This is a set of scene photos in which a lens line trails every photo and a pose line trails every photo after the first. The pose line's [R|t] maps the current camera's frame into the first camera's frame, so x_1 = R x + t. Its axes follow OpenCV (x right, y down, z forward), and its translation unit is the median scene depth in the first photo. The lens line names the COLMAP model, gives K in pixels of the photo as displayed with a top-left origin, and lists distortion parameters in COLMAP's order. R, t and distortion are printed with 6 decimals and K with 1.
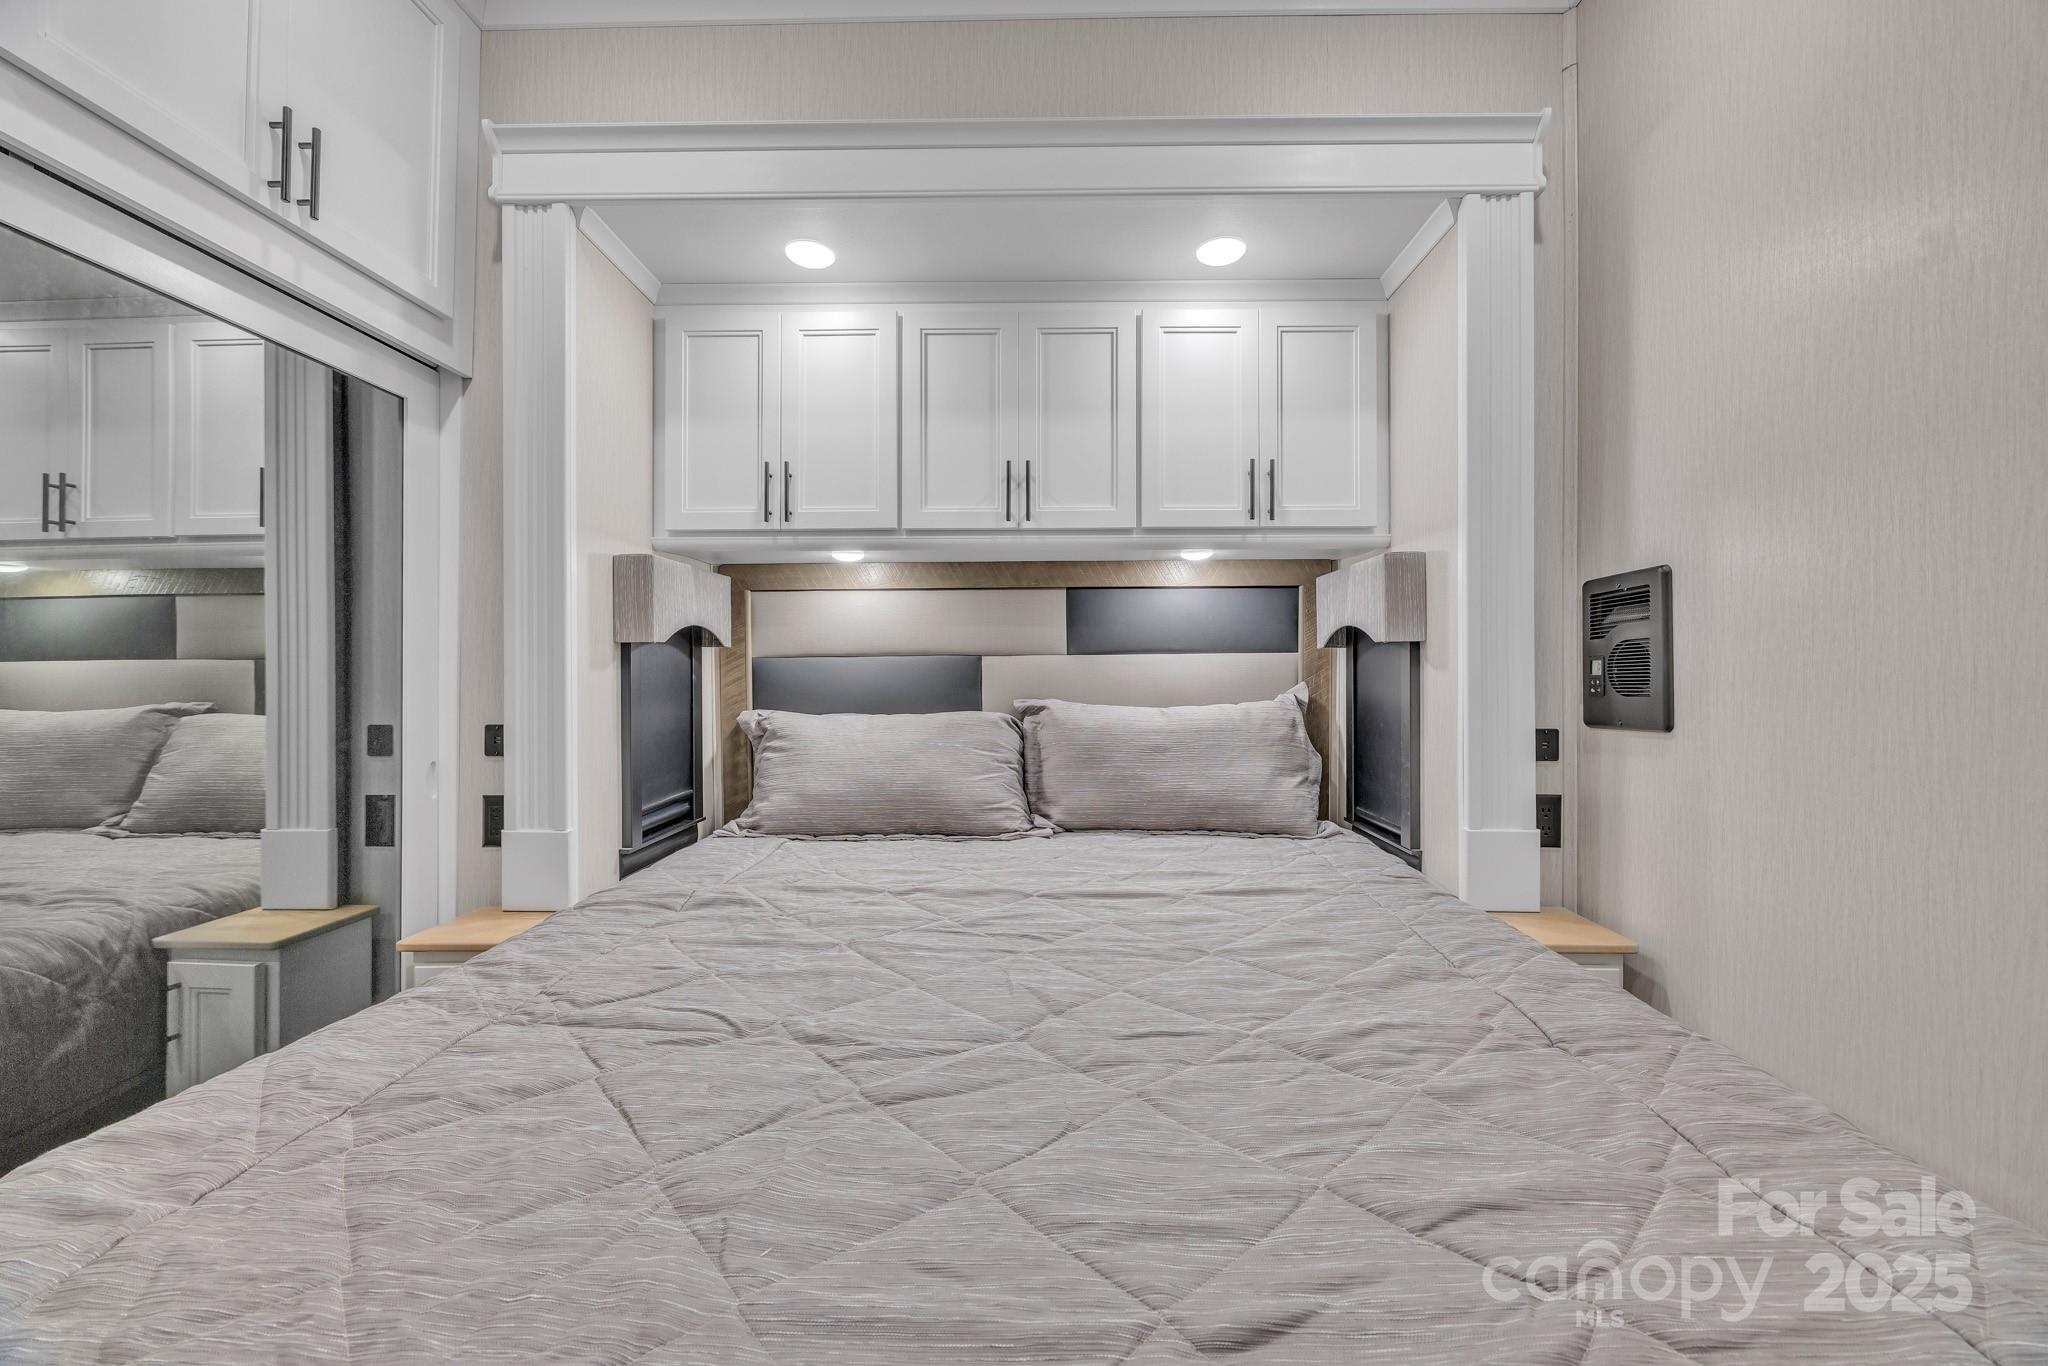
lens RADIAL K [[792.4, 0, 1019.6], [0, 792.4, 671.9], [0, 0, 1]] dist [-0.003948, 0.000087]
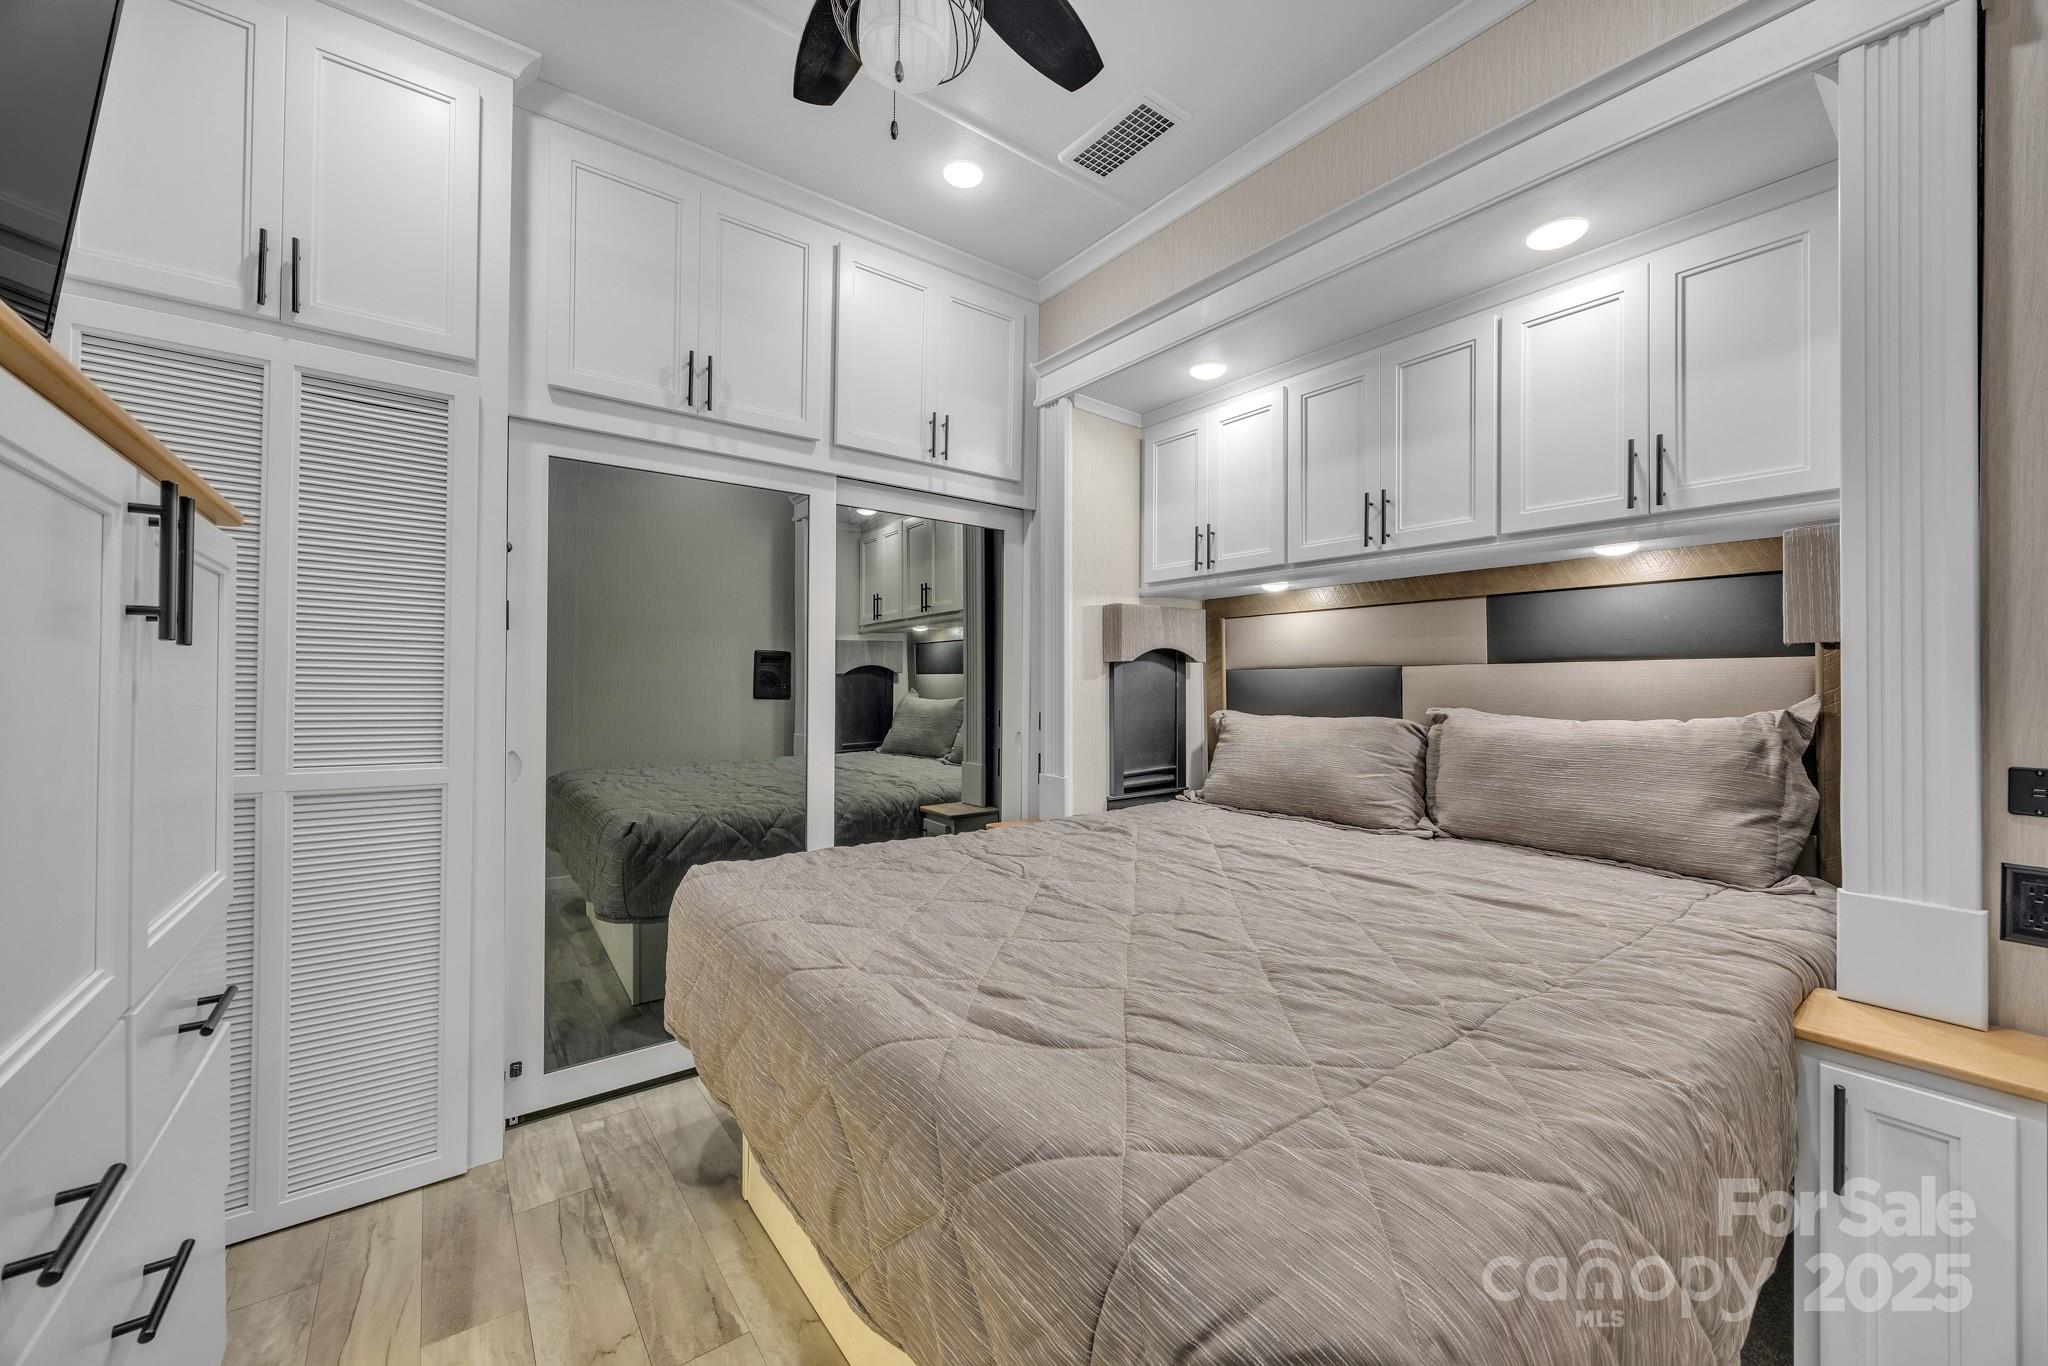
lens RADIAL K [[770.9, 0, 1005.4], [0, 770.9, 678.5], [0, 0, 1]] dist [-0.000567, -0.000036]
pose [[0.613105, -0.000859, -0.790001, 0.525372], [0.000797, 1.000000, -0.000469, -0.003956], [0.790001, -0.000343, 0.613105, -0.071035]]
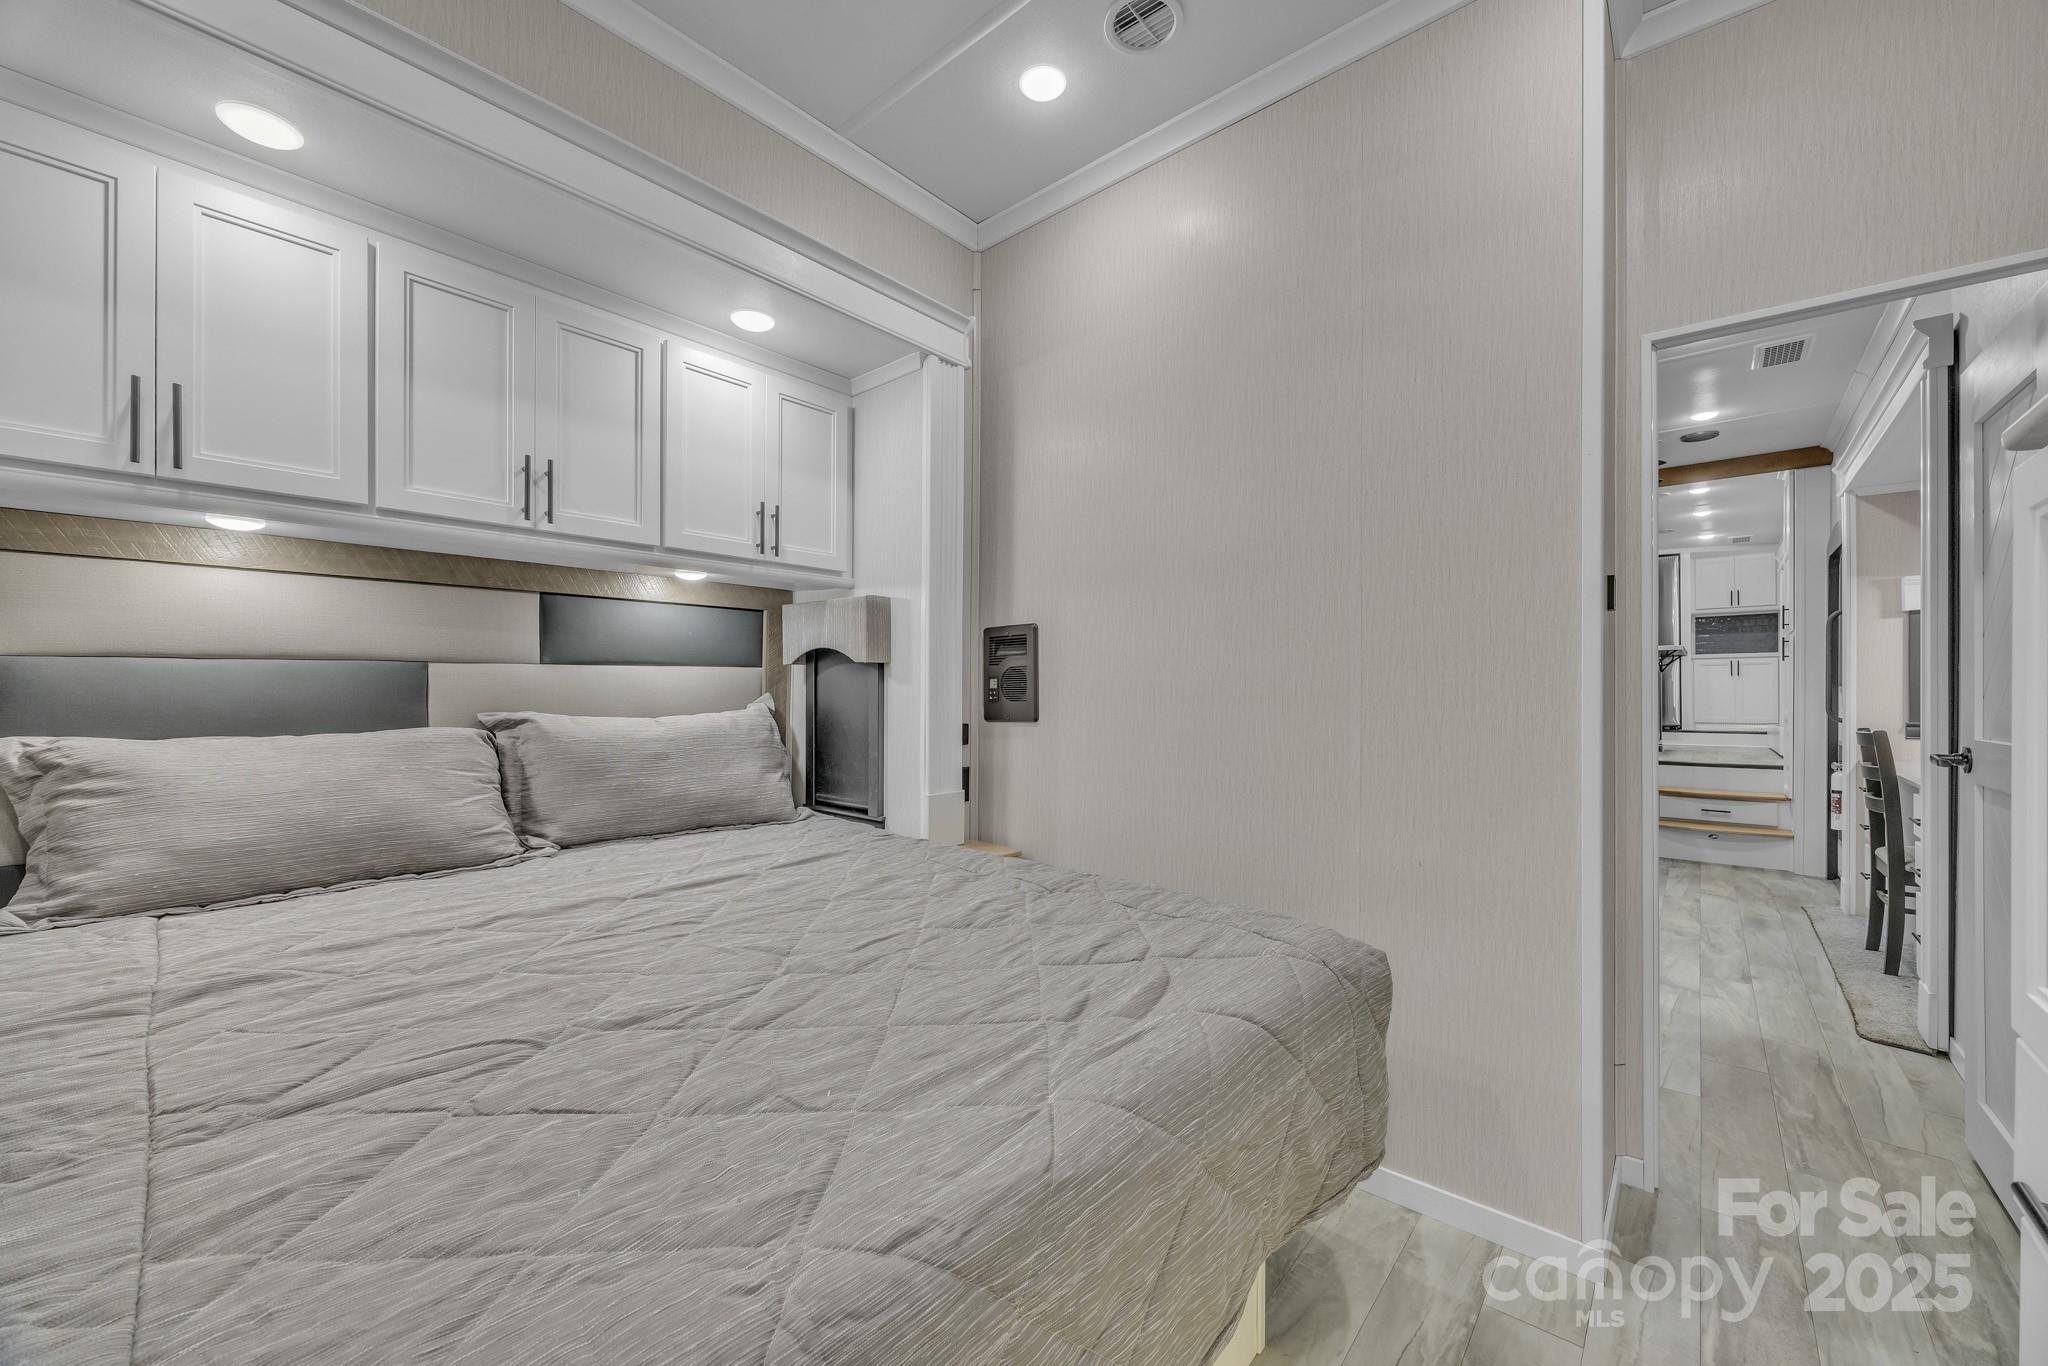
lens RADIAL K [[817.6, 0, 1026.2], [0, 817.6, 689.3], [0, 0, 1]] dist [0.000060, -0.000025]
pose [[0.626233, 0.002716, 0.779631, -0.389011], [-0.008636, 0.999957, 0.003453, -0.000050], [-0.779588, -0.008895, 0.626230, -0.059283]]
